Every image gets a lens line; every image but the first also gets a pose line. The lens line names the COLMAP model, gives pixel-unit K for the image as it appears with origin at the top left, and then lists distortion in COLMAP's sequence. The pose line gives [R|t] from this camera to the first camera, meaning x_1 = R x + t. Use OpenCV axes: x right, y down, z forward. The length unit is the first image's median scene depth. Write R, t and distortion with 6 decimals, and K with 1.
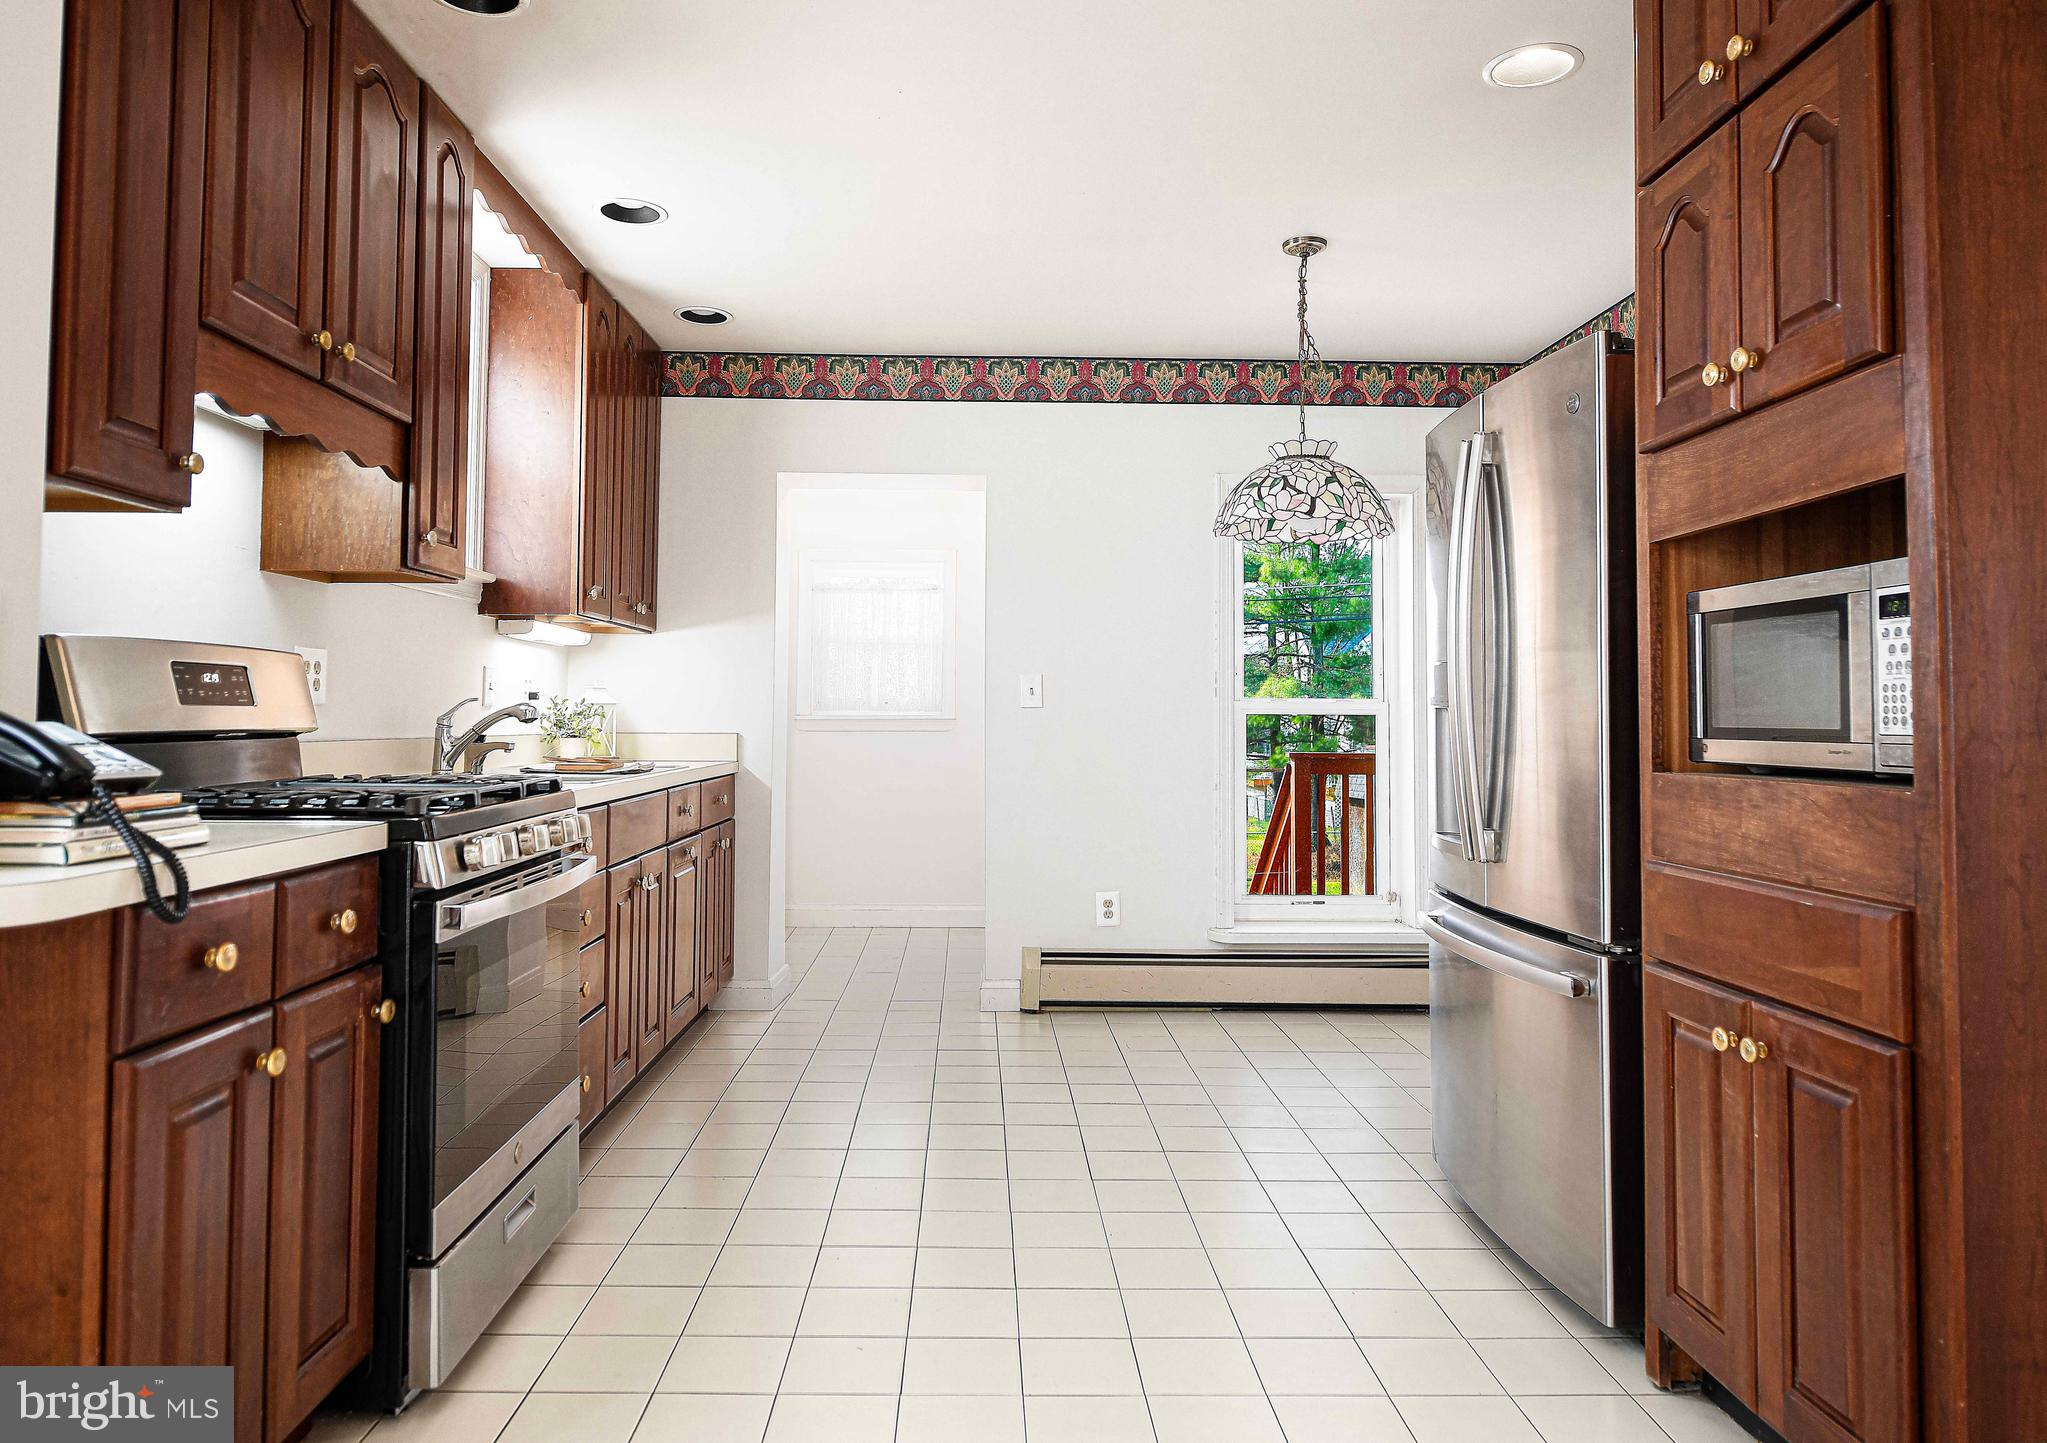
lens RADIAL K [[1317.4, 0, 1022.7], [0, 1317.4, 686.1], [0, 0, 1]] dist [-0.002839, -0.003497]
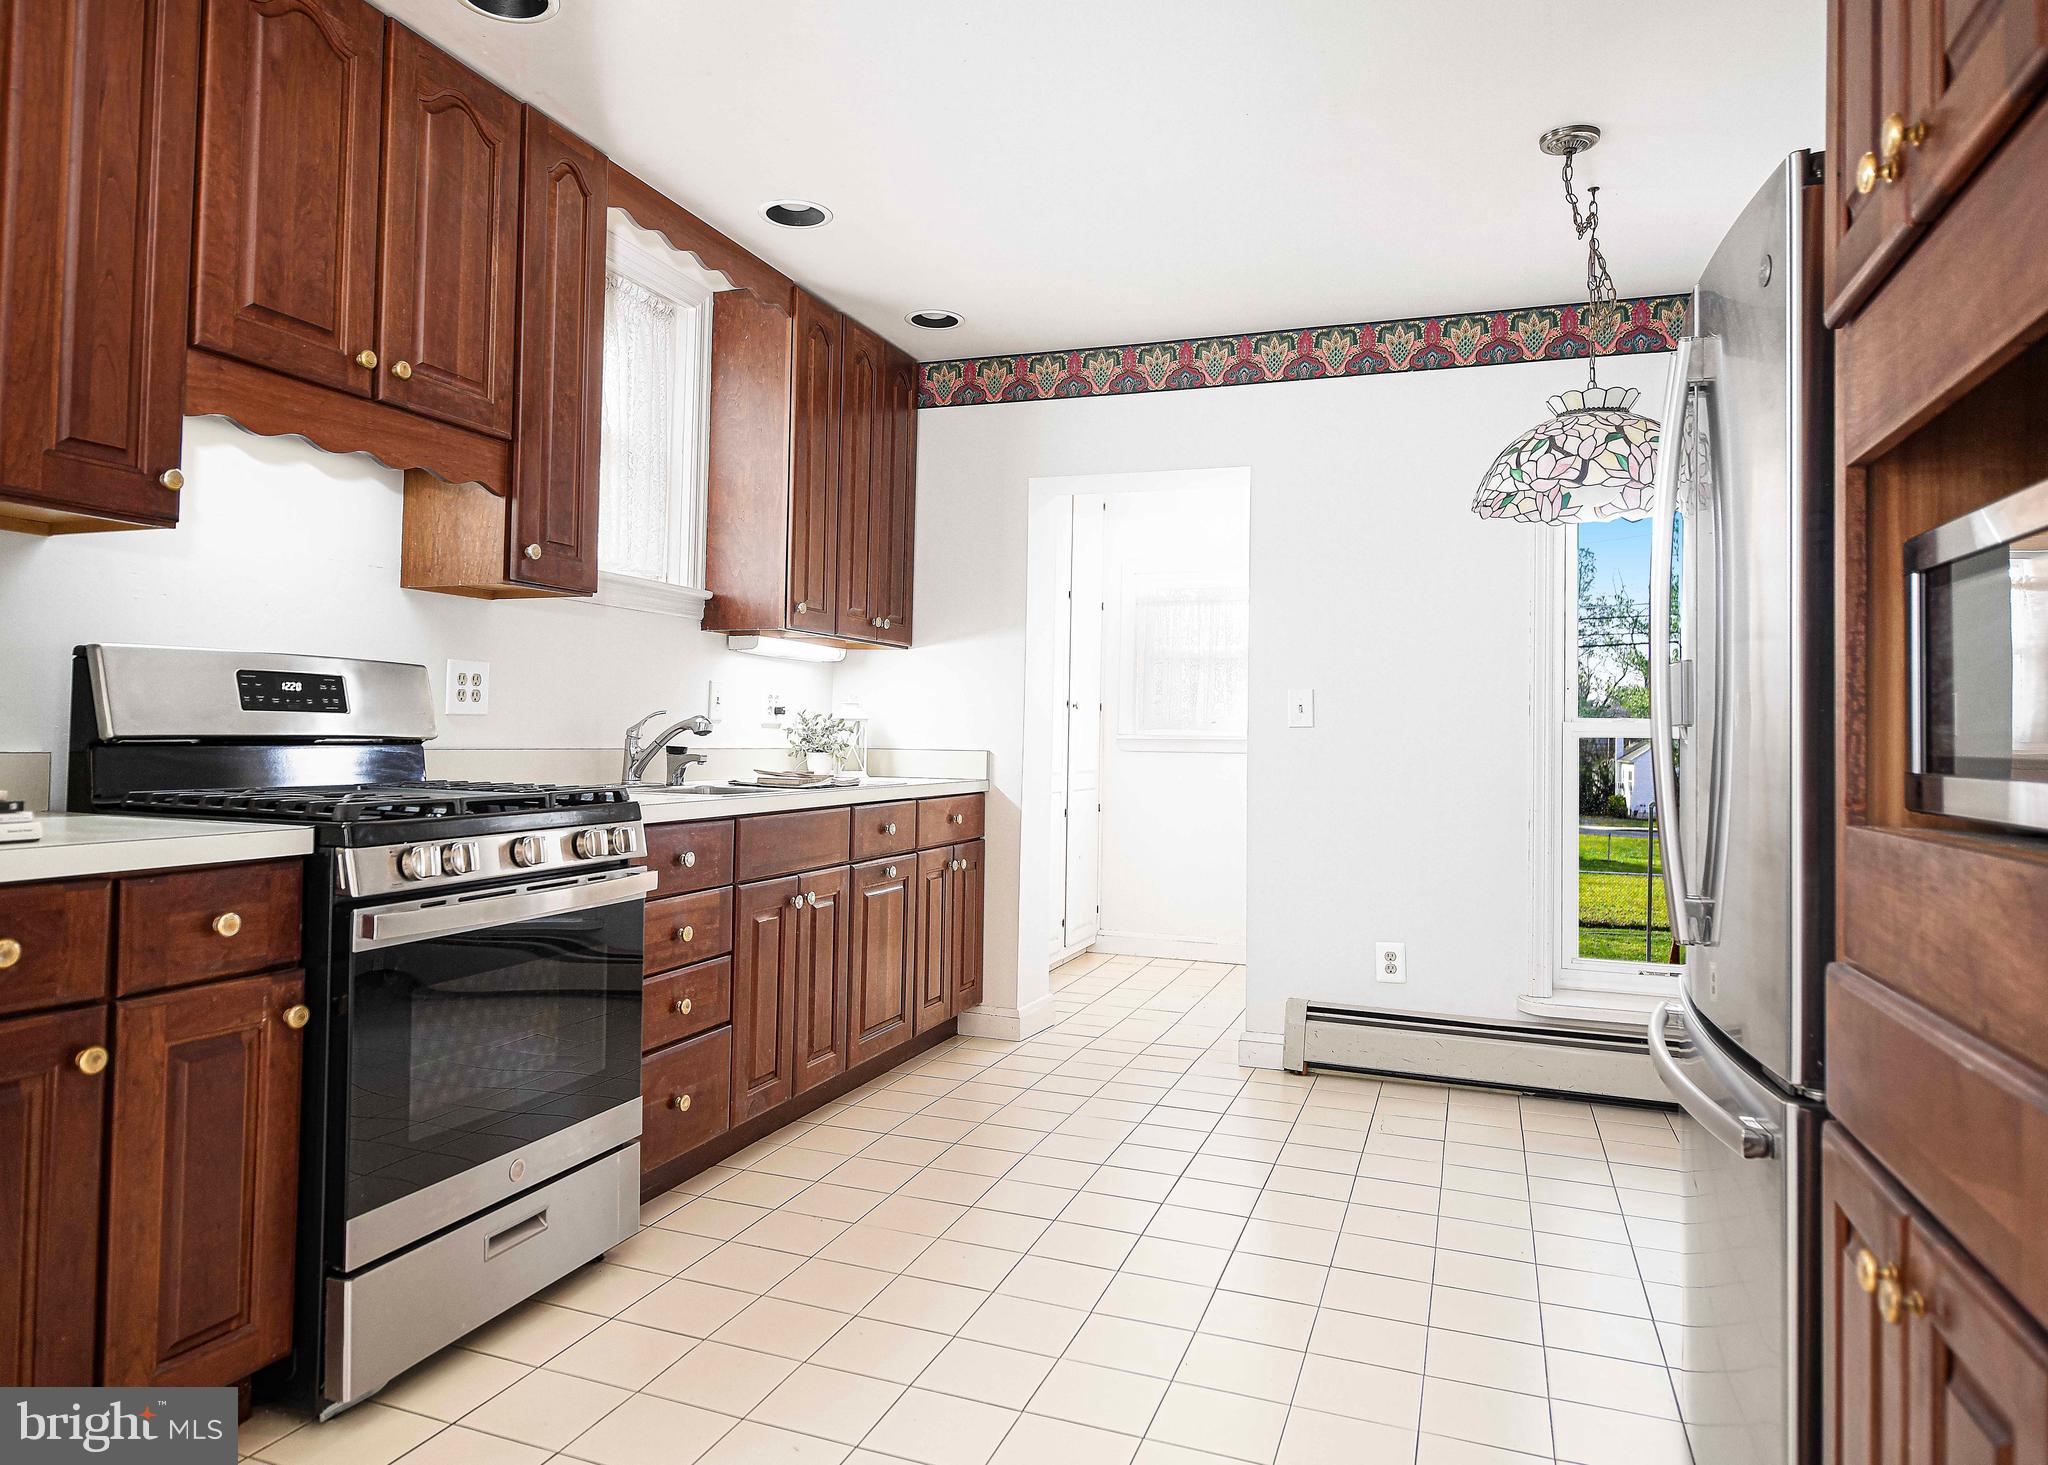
lens RADIAL K [[1318.0, 0, 948.8], [0, 1318.0, 710.5], [0, 0, 1]] dist [-0.002839, -0.003497]
pose [[0.923322, 0.004463, -0.384001, 0.176347], [-0.003735, 0.999990, 0.002641, 0.005279], [0.384009, -0.001004, 0.923329, 0.133879]]
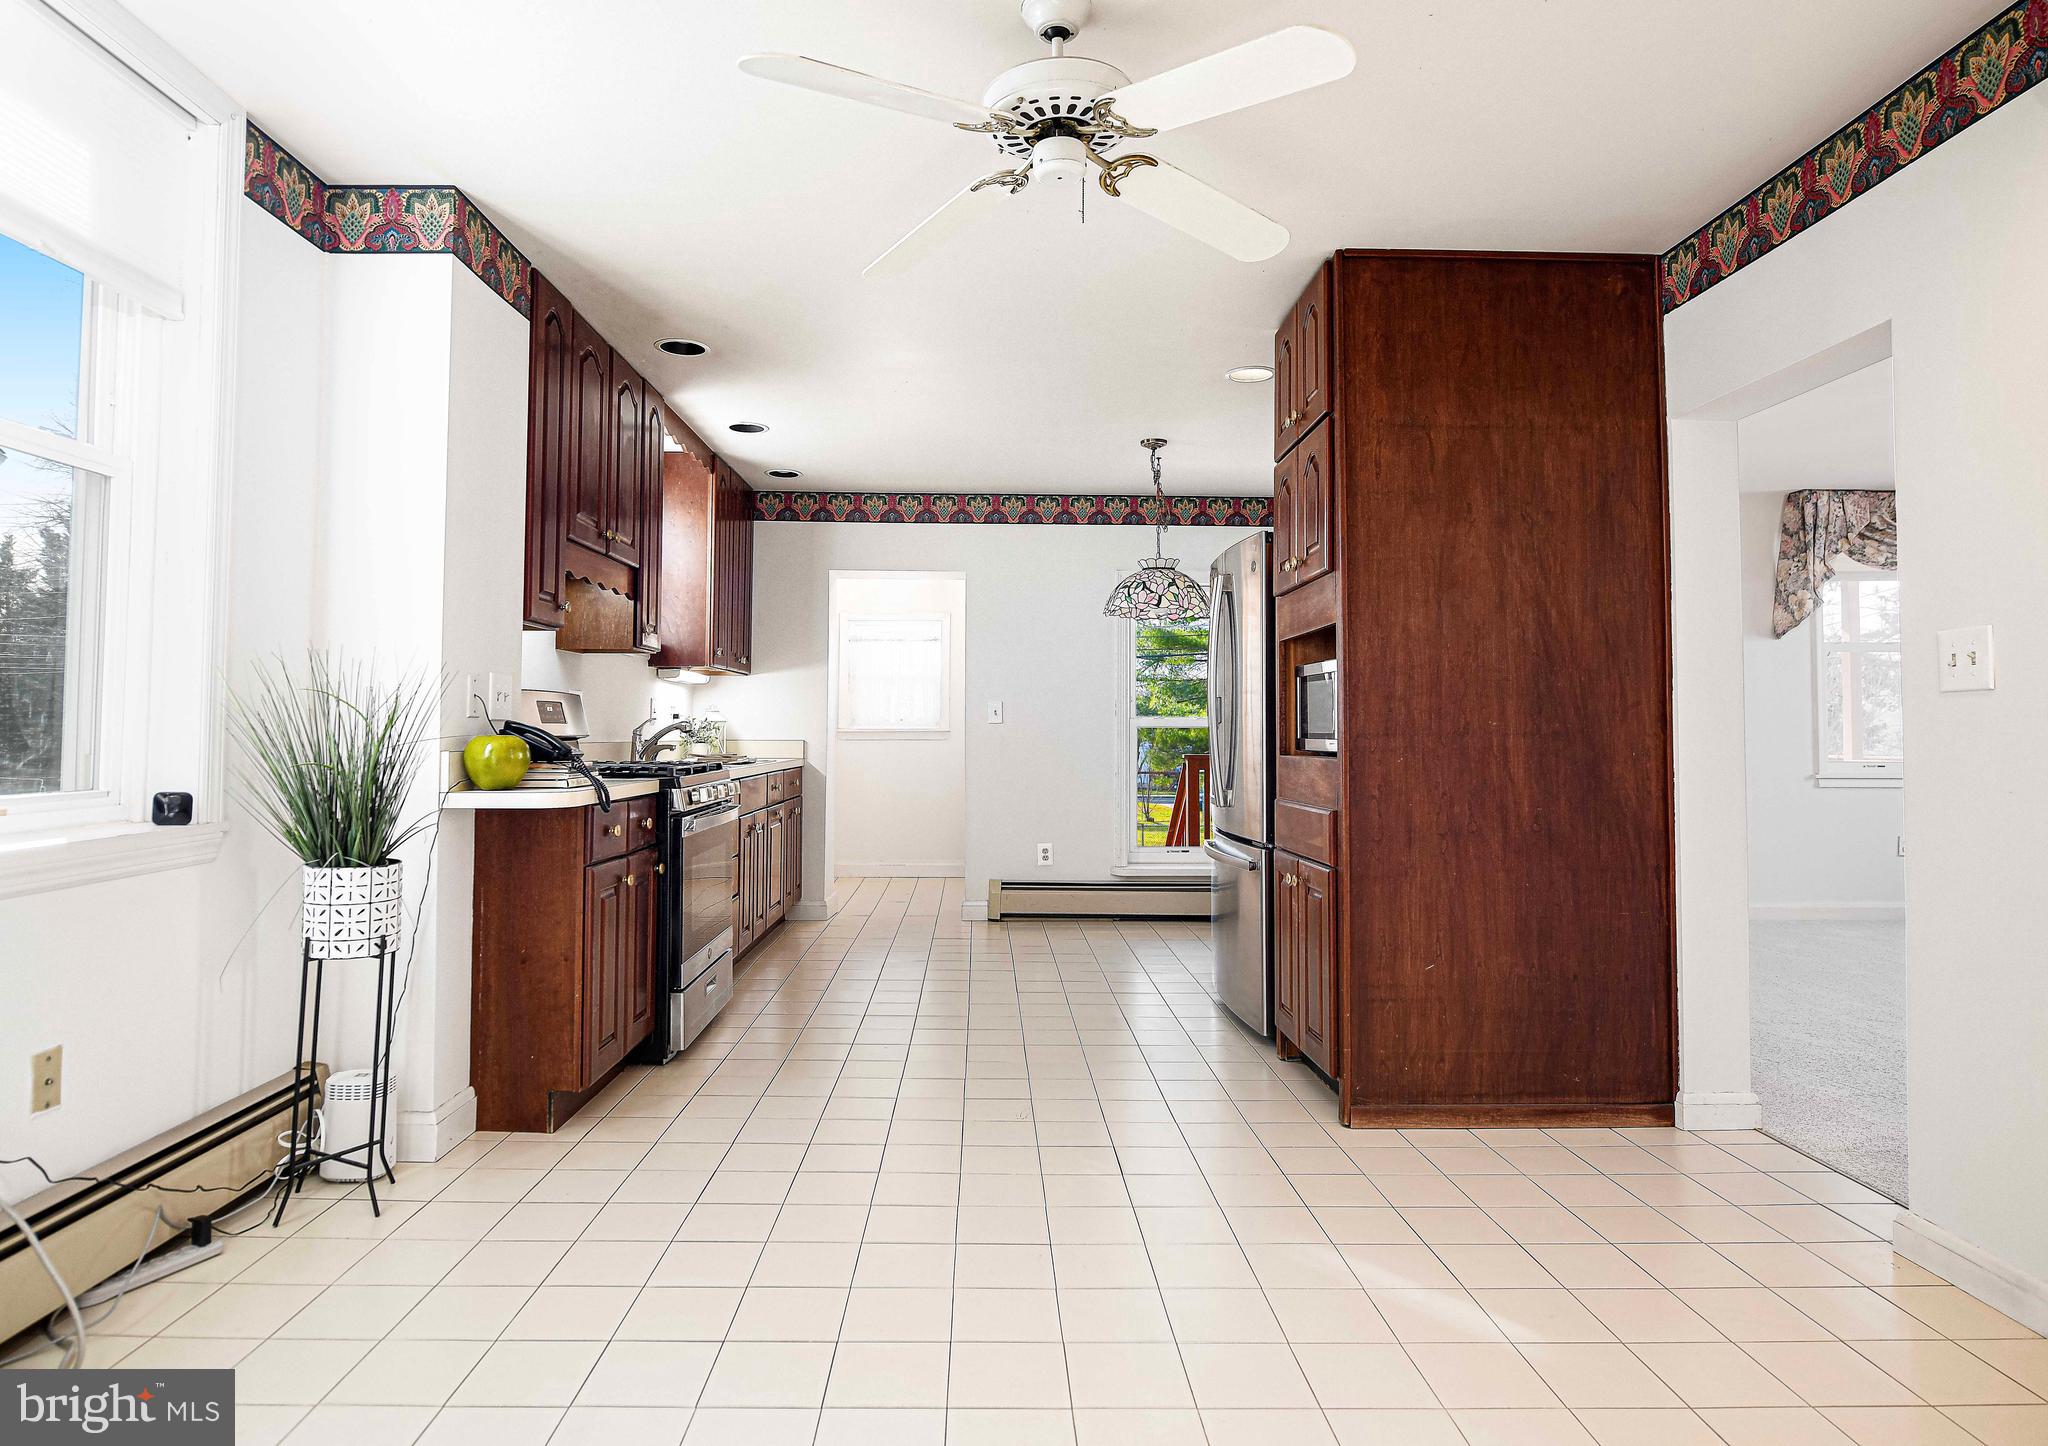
lens RADIAL K [[1081.3, 0, 1012.0], [0, 1081.3, 719.7], [0, 0, 1]] dist [-0.024993, -0.002015]
pose [[0.999995, -0.001011, -0.002863, 0.040767], [0.001049, 0.999910, 0.013377, -0.006503], [0.002849, -0.013380, 0.999906, -0.356615]]
